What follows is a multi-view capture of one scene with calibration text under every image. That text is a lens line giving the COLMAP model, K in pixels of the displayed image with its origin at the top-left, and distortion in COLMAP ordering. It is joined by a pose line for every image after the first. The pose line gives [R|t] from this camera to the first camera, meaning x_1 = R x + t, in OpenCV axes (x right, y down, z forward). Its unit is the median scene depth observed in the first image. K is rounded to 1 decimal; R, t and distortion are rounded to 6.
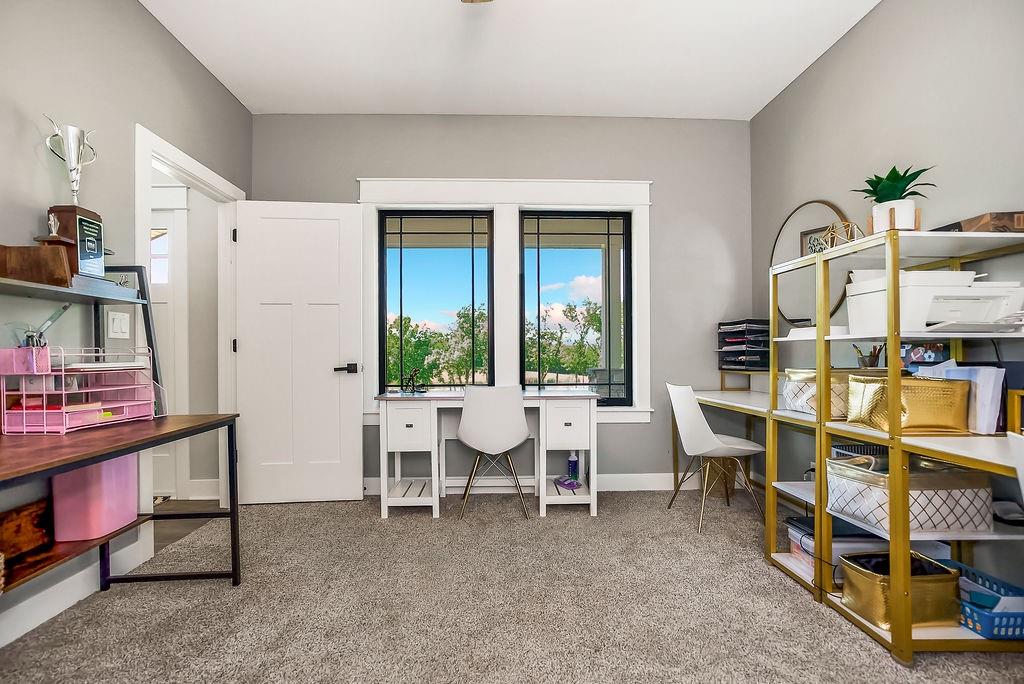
lens RADIAL K [[480.7, 0, 509.9], [0, 480.7, 364.1], [0, 0, 1]] dist [-0.052603, 0.032232]
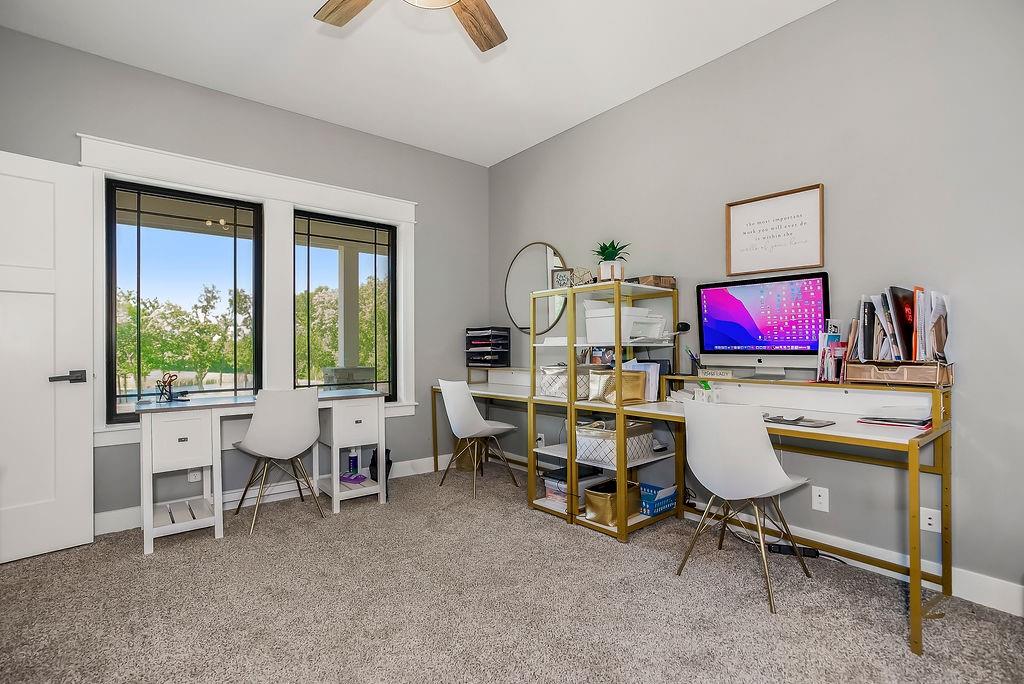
lens RADIAL K [[480.7, 0, 509.9], [0, 480.7, 364.1], [0, 0, 1]] dist [-0.052603, 0.032232]
pose [[0.793701, -0.020936, 0.607948, -0.357275], [0.015818, 0.999780, 0.013778, -0.017196], [-0.608102, -0.001319, 0.793858, -0.065681]]
